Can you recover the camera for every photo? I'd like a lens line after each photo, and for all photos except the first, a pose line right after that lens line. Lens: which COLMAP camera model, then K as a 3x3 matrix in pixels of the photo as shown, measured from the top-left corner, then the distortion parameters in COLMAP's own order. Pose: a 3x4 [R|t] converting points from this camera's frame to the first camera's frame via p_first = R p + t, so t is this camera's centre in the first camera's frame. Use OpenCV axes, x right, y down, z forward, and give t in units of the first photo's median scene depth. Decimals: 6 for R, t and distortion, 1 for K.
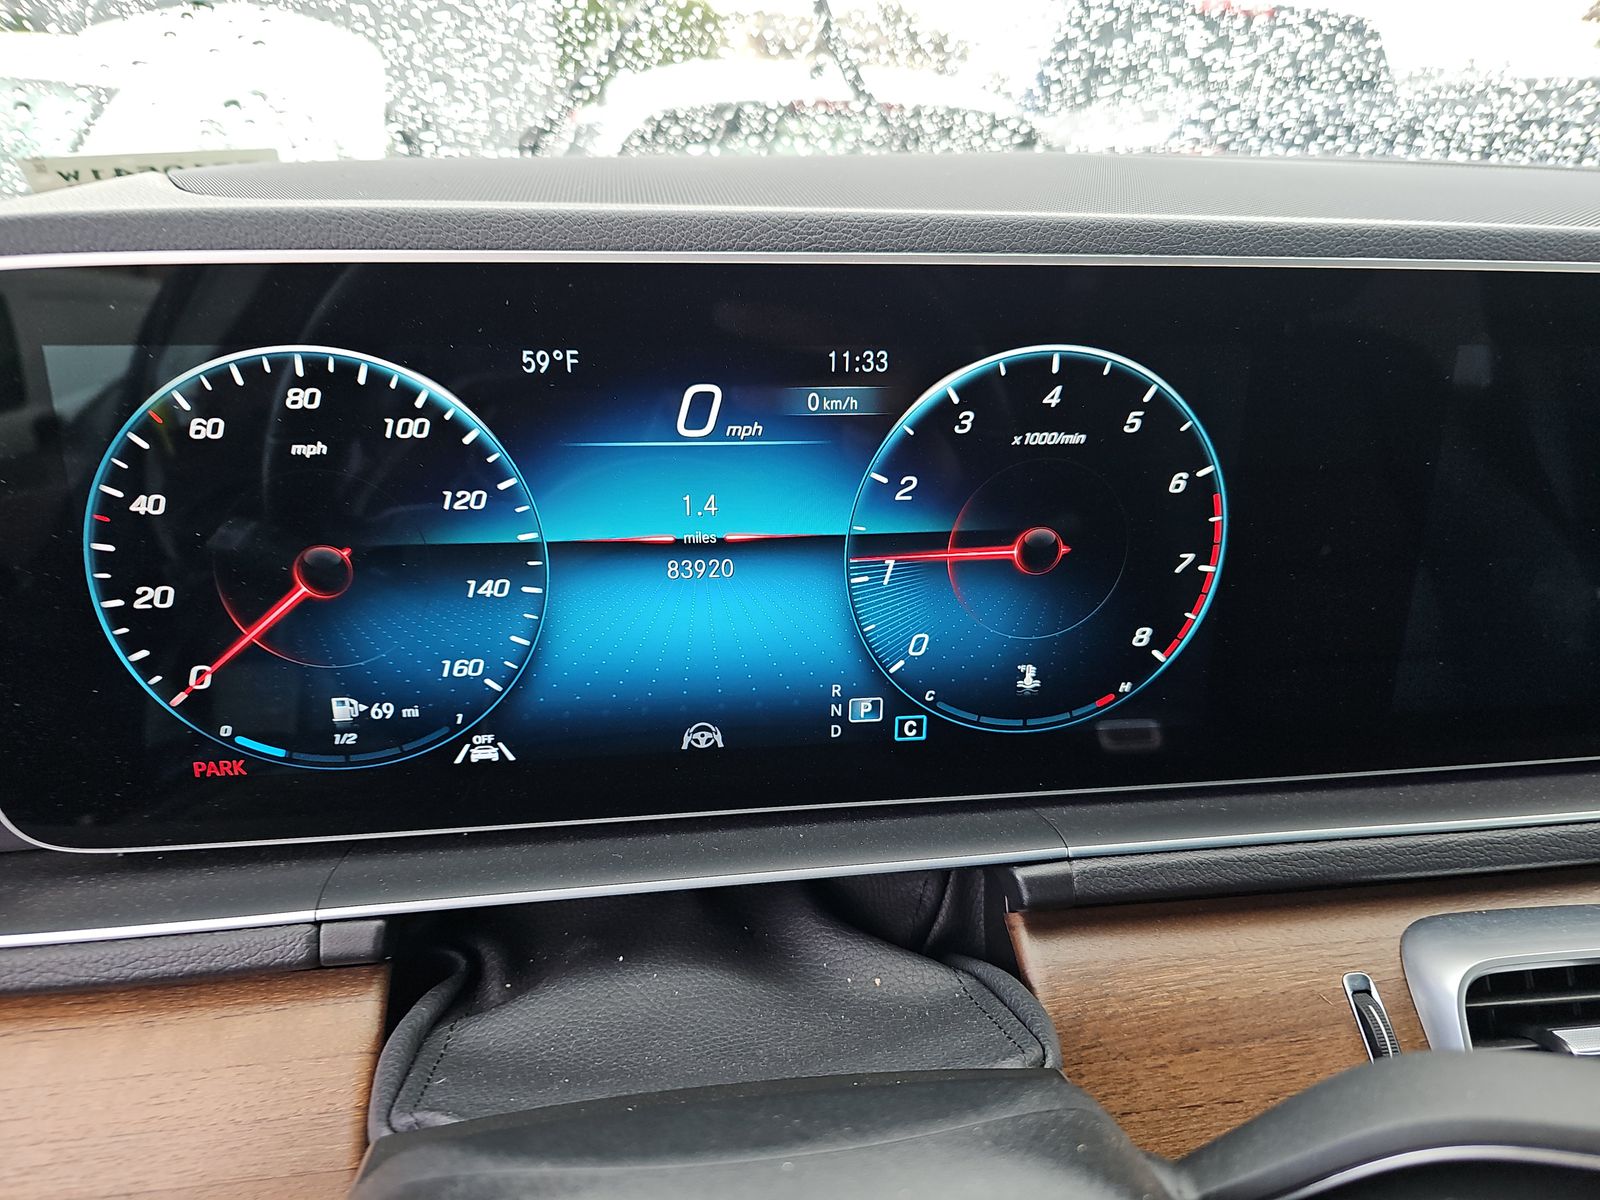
lens RADIAL K [[1087.4, 0, 793.1], [0, 1087.4, 566.2], [0, 0, 1]] dist [0.008296, -0.041797]
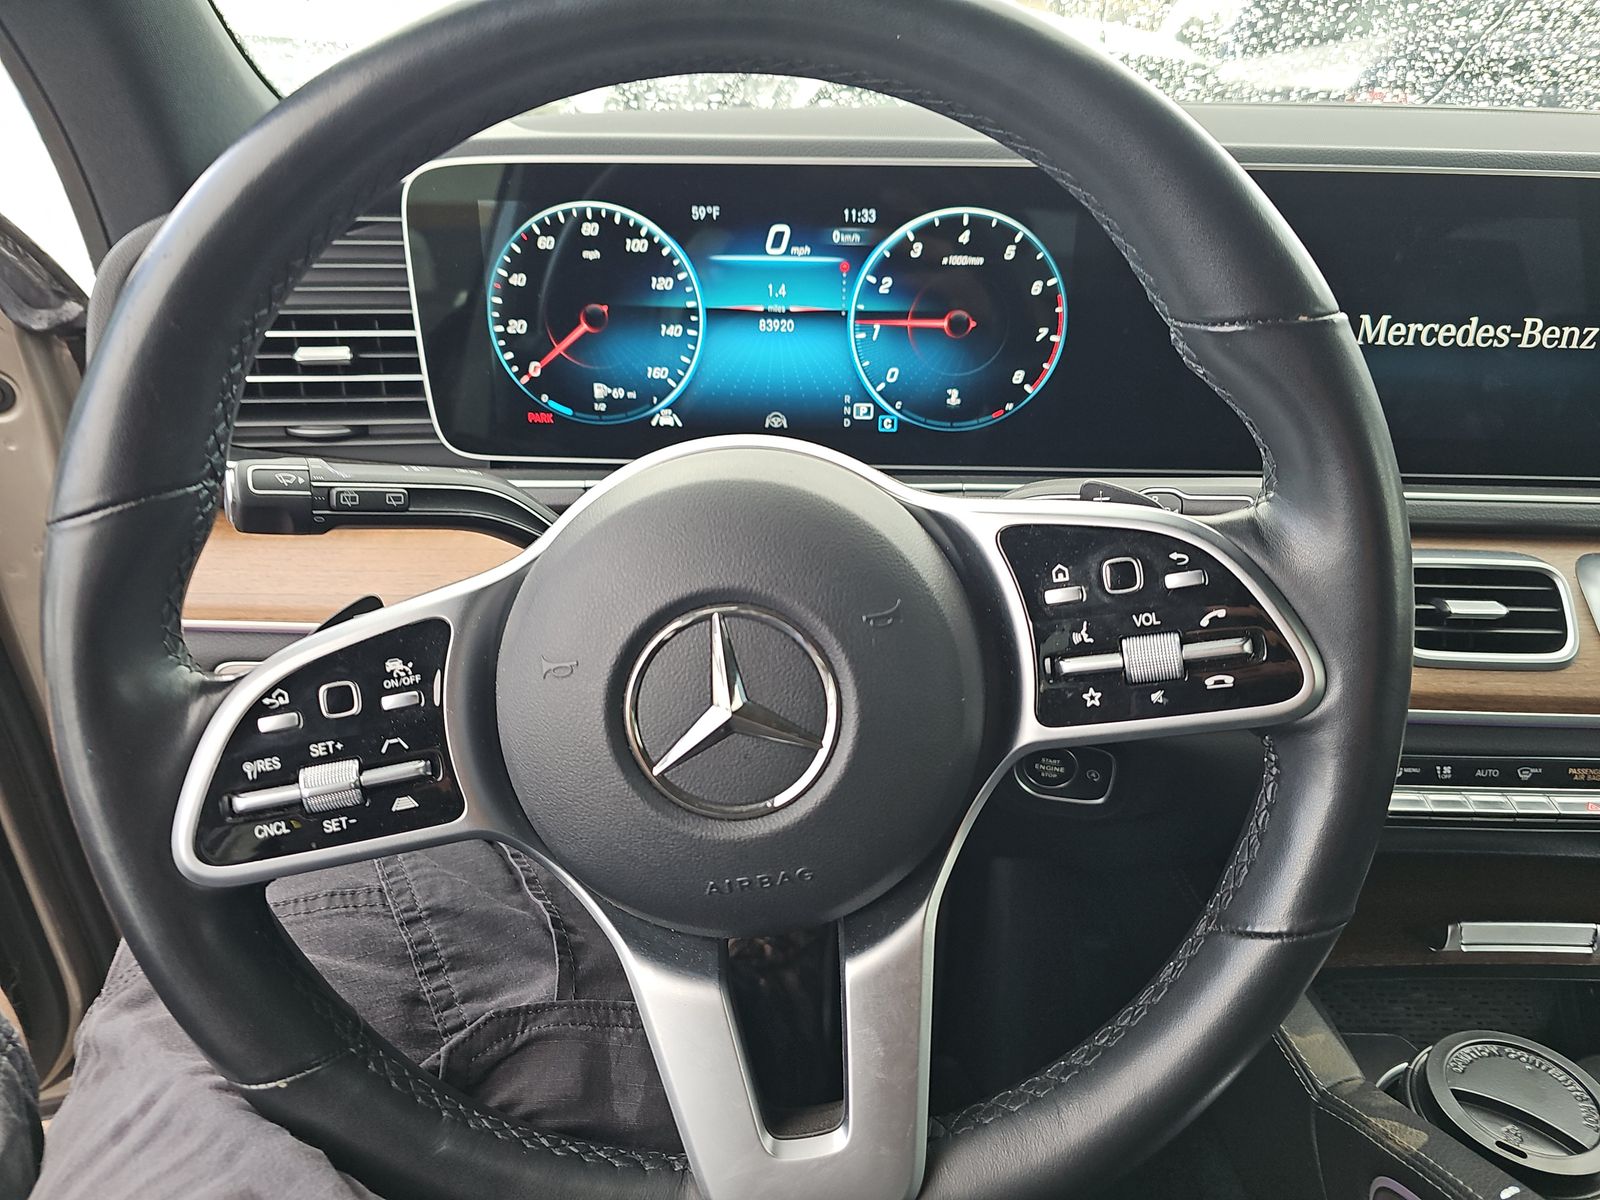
lens RADIAL K [[1099.5, 0, 800.0], [0, 1099.5, 600.0], [0, 0, 1]] dist [-0.001957, -0.023576]
pose [[0.984457, 0.062549, -0.164112, 0.312213], [-0.051907, 0.996310, 0.068351, 0.359116], [0.167782, -0.058770, 0.984071, -0.970444]]
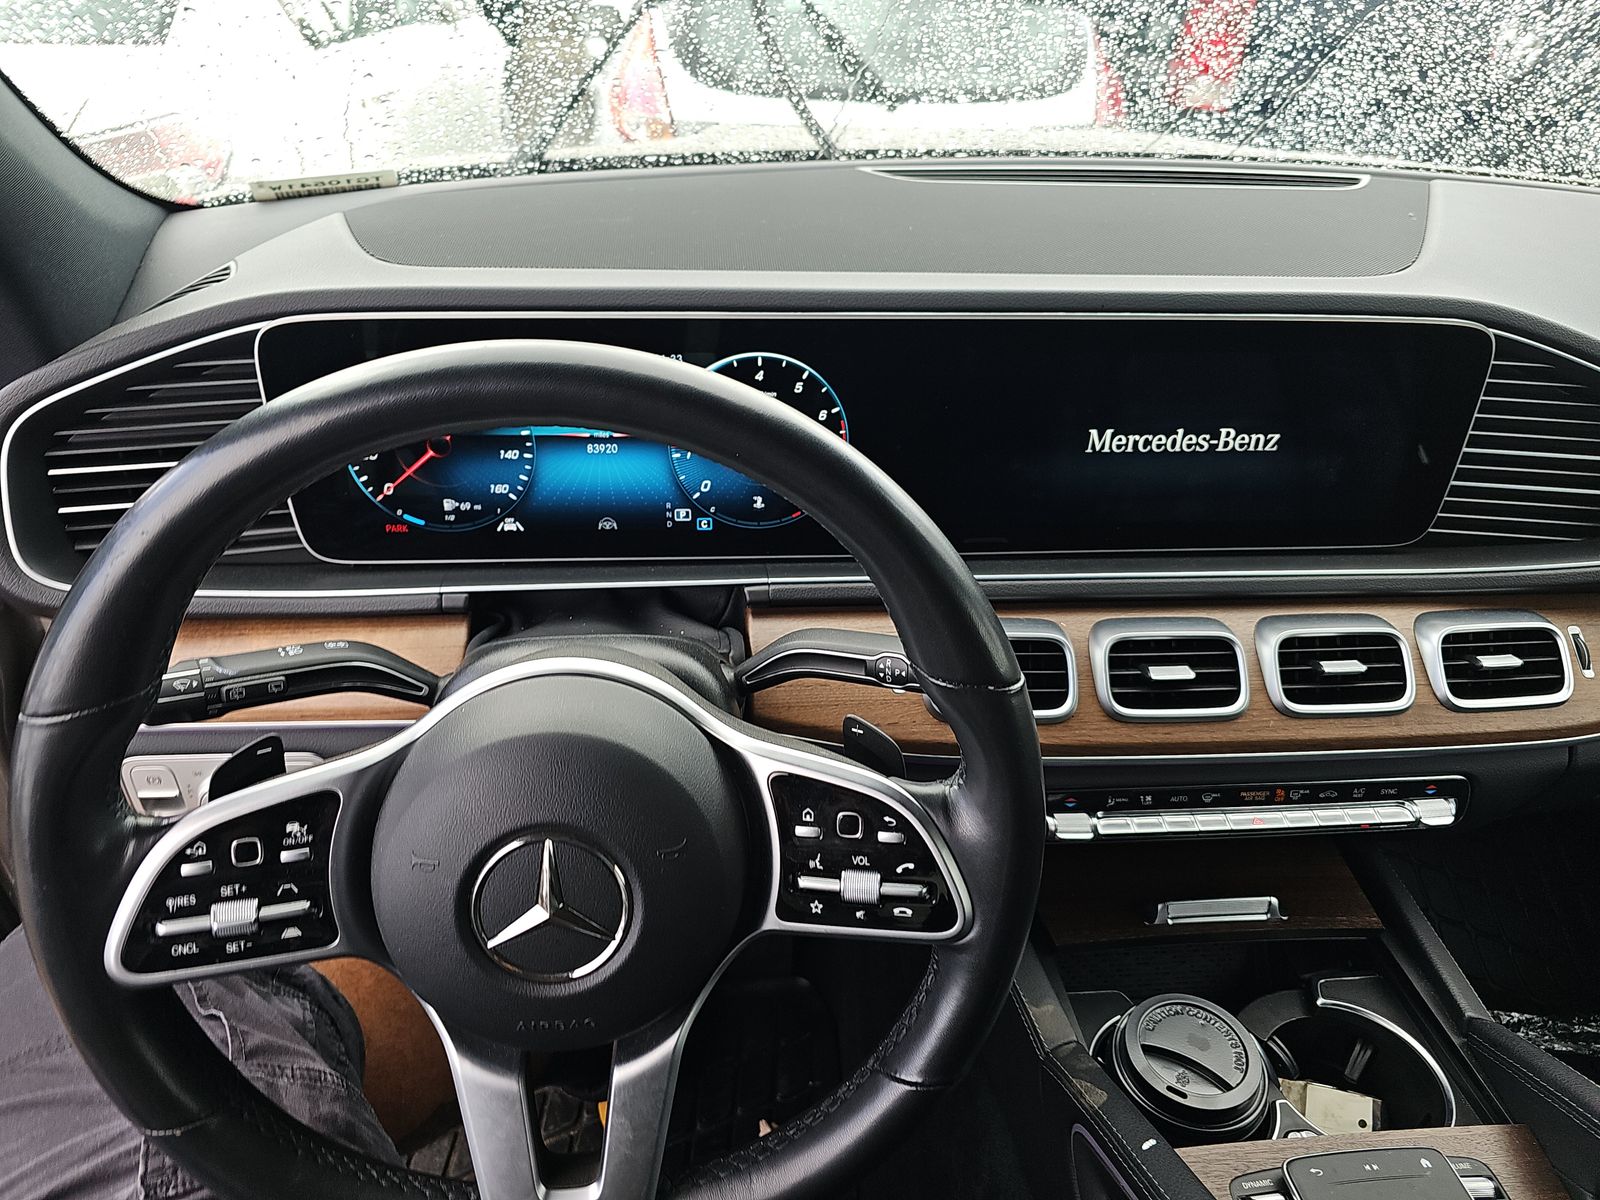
lens RADIAL K [[1087.1, 0, 804.5], [0, 1087.1, 601.6], [0, 0, 1]] dist [0.001477, 0.001171]
pose [[0.997949, 0.040735, -0.049376, 0.461025], [-0.031240, 0.983215, 0.179754, -0.104716], [0.055869, -0.177843, 0.982472, -1.258715]]
